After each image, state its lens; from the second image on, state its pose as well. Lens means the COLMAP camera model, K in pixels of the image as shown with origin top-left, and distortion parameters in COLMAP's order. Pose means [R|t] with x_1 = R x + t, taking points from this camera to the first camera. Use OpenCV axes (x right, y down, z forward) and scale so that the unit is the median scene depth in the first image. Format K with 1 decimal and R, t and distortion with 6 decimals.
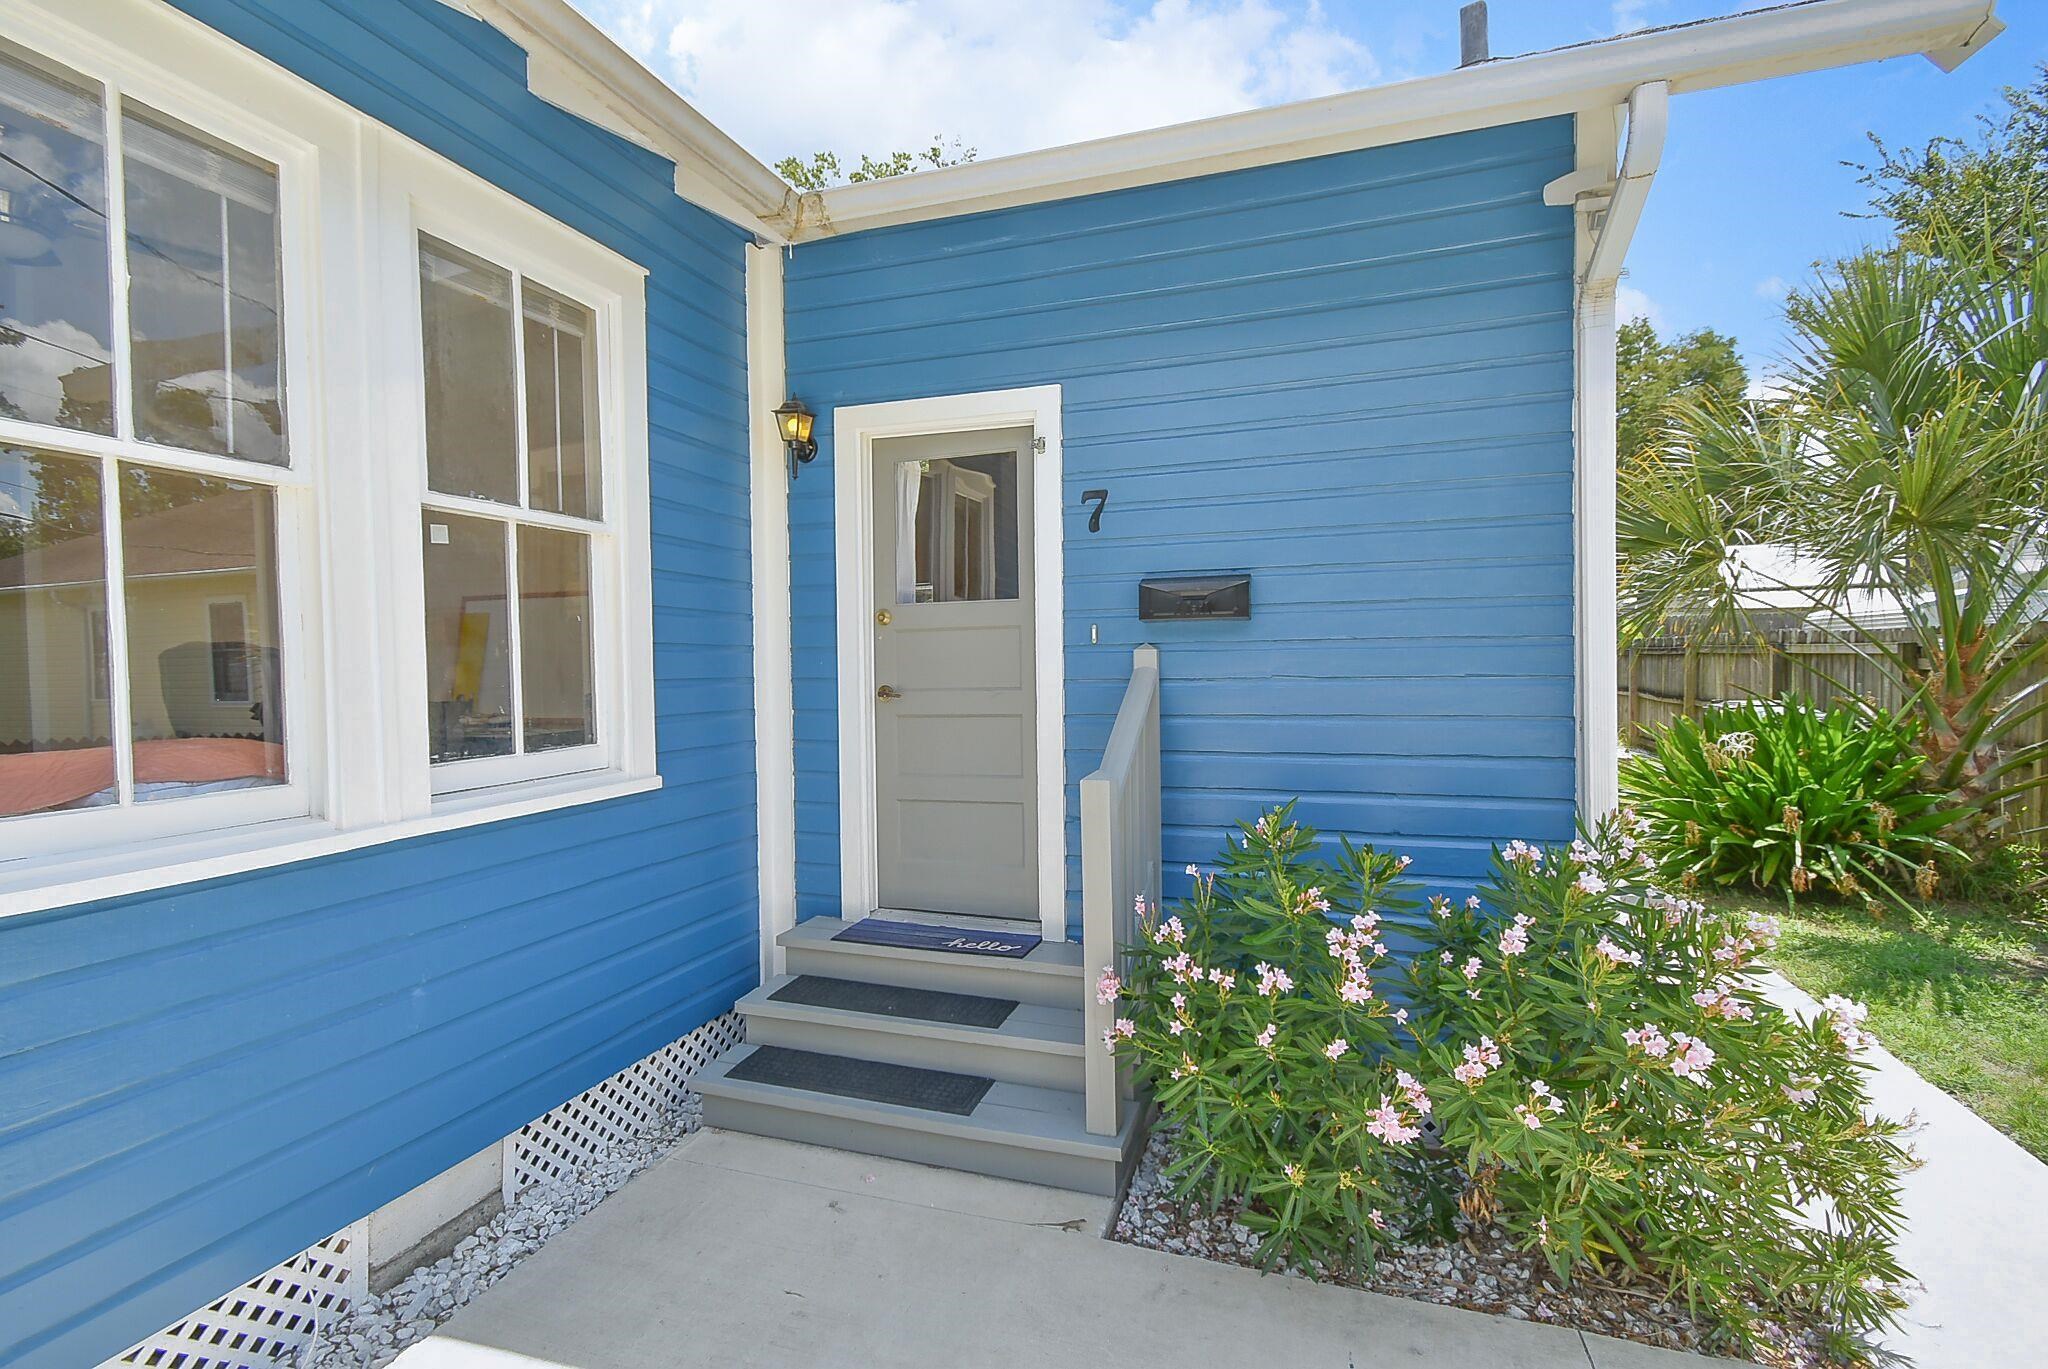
lens RADIAL K [[907.6, 0, 1027.0], [0, 907.6, 681.5], [0, 0, 1]] dist [0.003787, -0.002668]
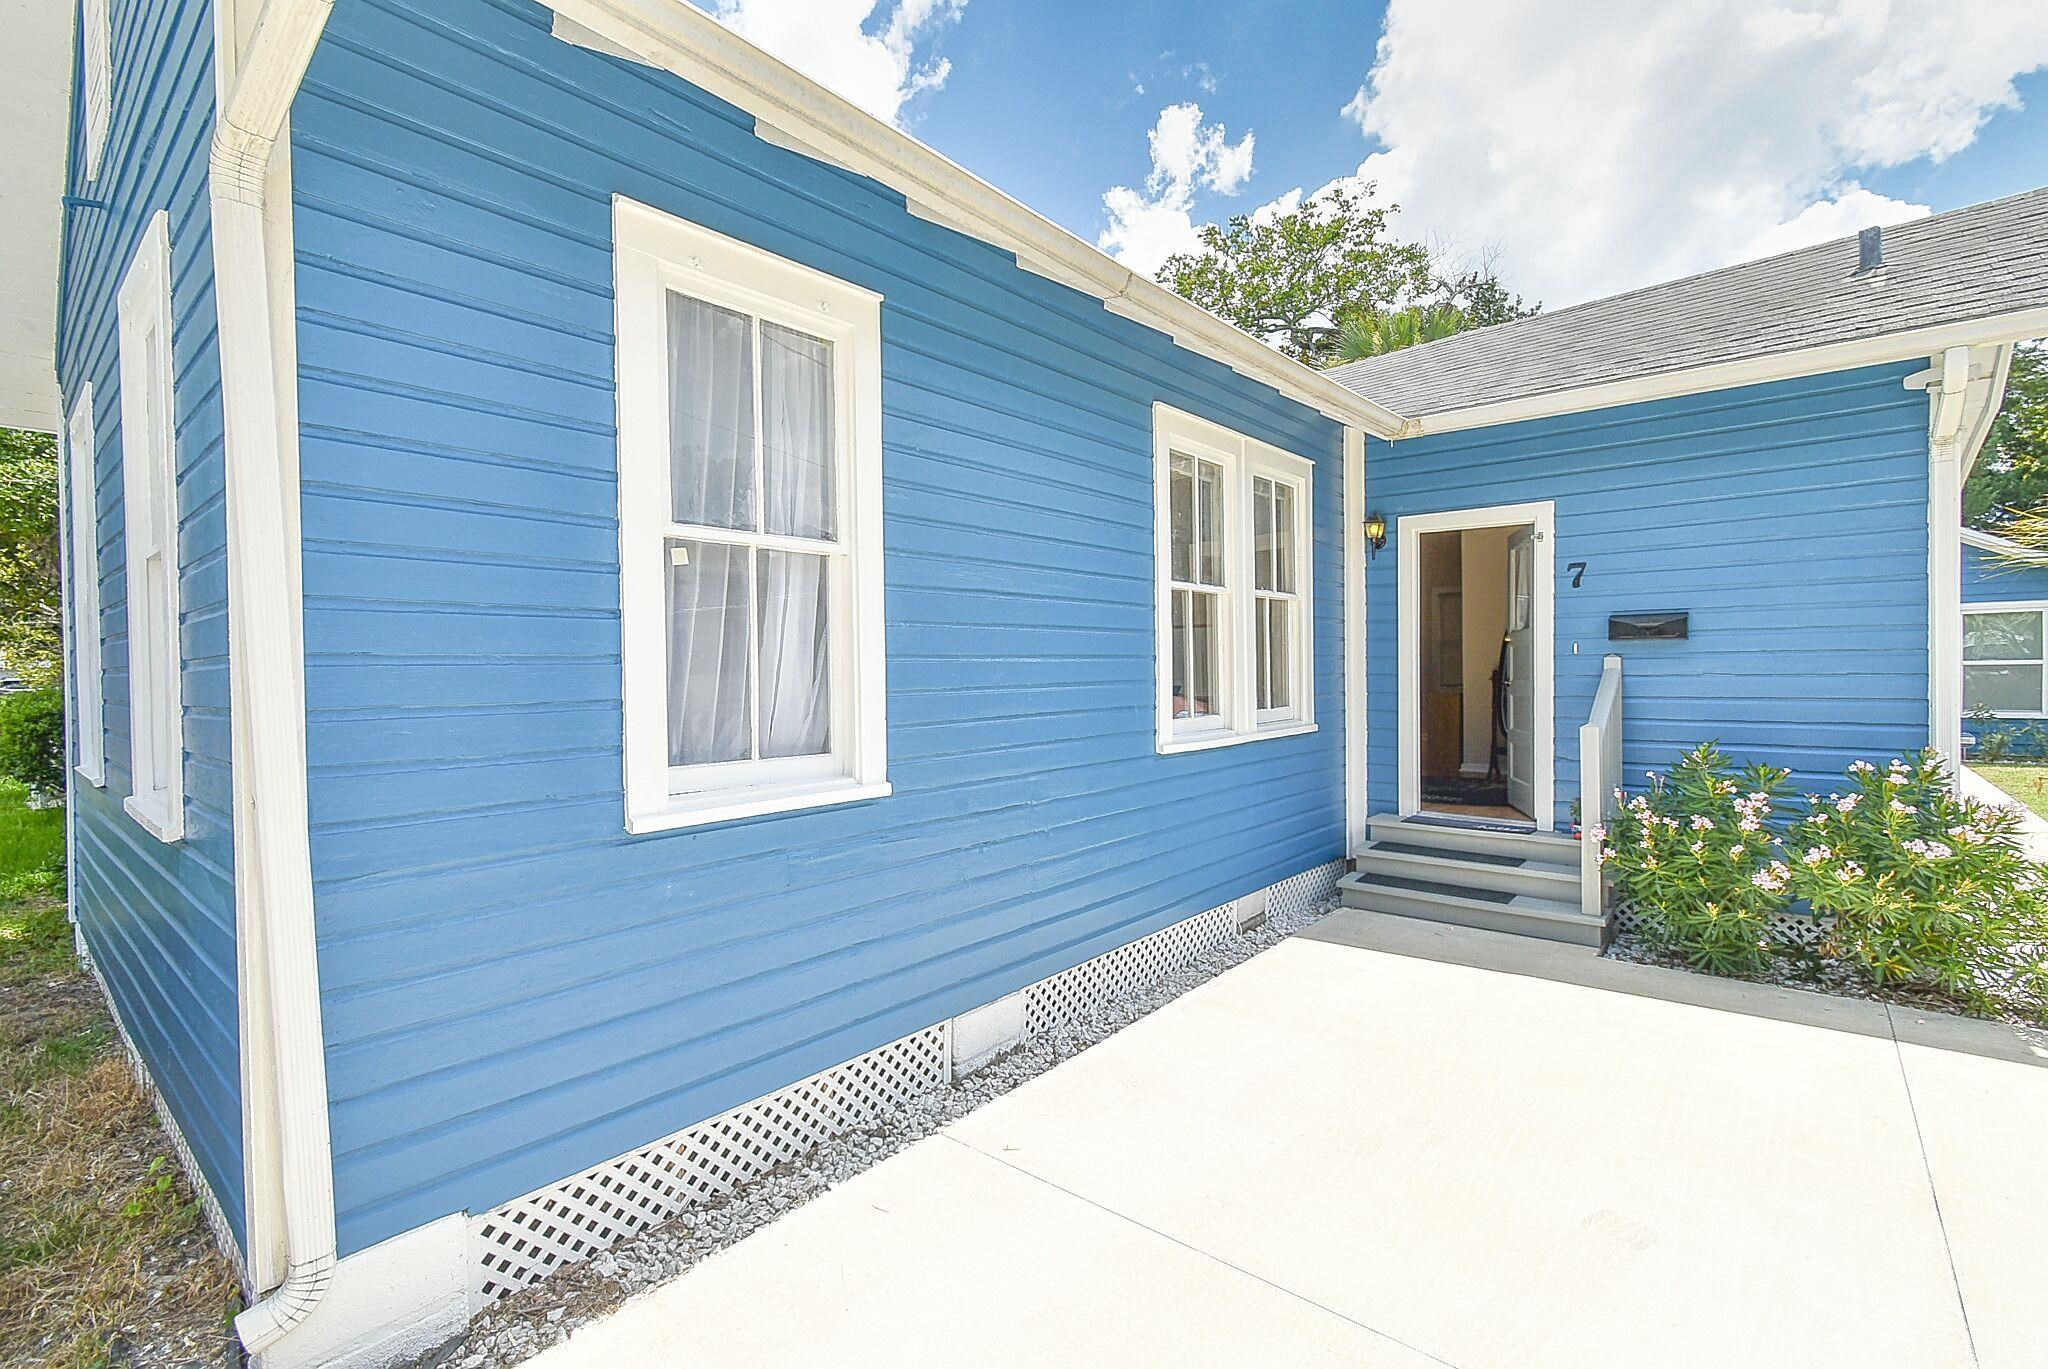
lens RADIAL K [[907.6, 0, 1025.9], [0, 907.6, 684.9], [0, 0, 1]] dist [0.003787, -0.002668]
pose [[0.928150, 0.009178, -0.372094, -0.264739], [-0.008141, 0.999957, 0.004358, 0.017568], [0.372118, -0.001016, 0.928185, -1.015477]]
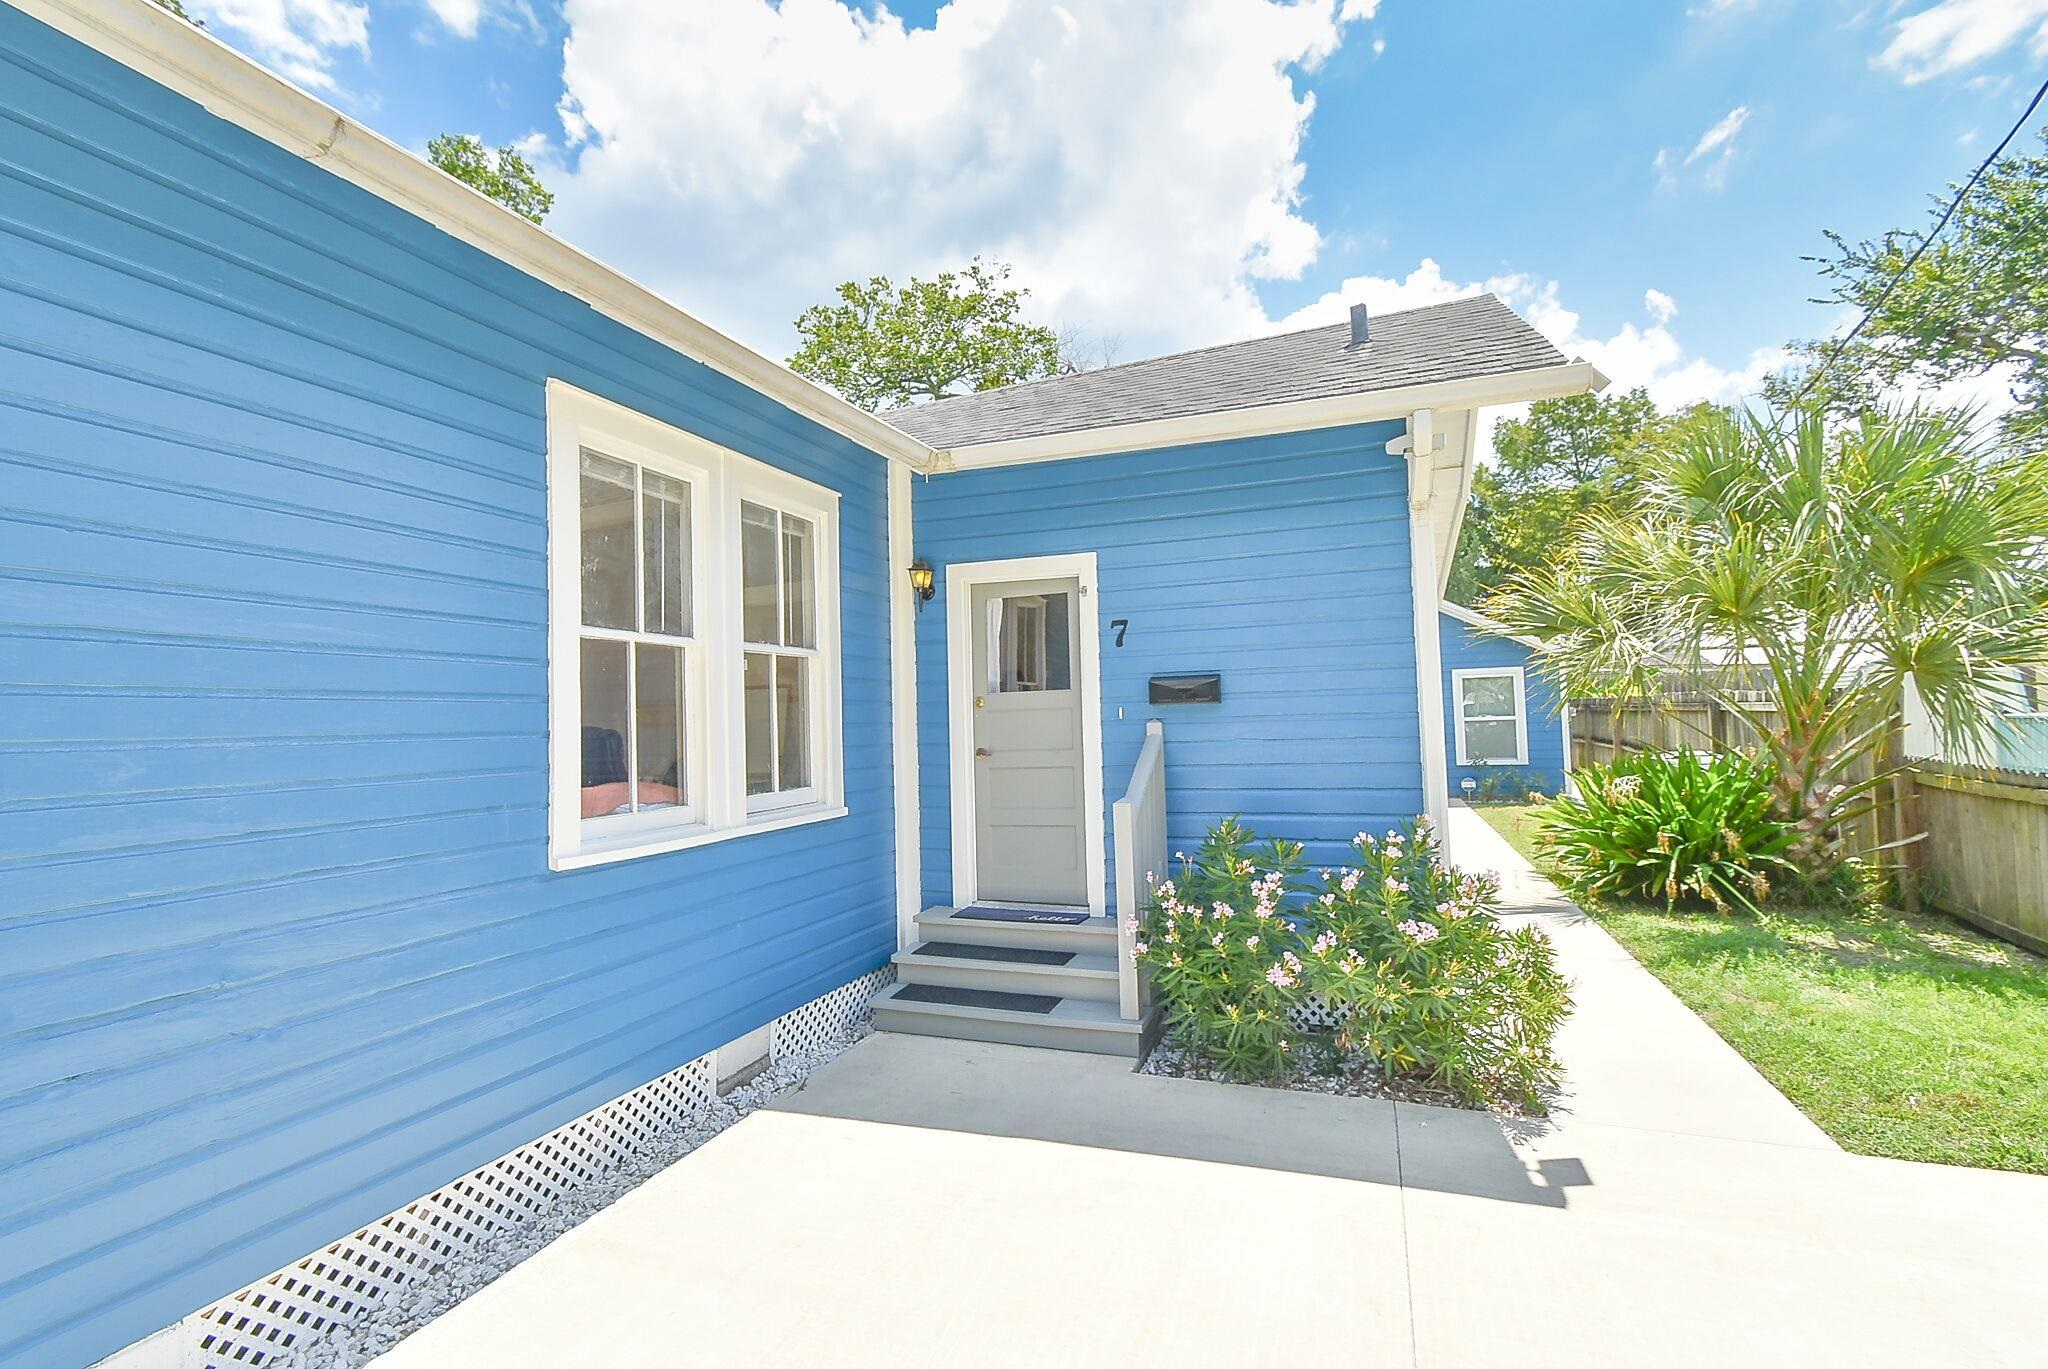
lens RADIAL K [[907.6, 0, 1028.9], [0, 907.6, 683.6], [0, 0, 1]] dist [0.003787, -0.002668]
pose [[0.999320, -0.014504, -0.033886, -0.030945], [0.012319, 0.997885, -0.063819, -0.006151], [0.034740, 0.063359, 0.997386, -0.587216]]
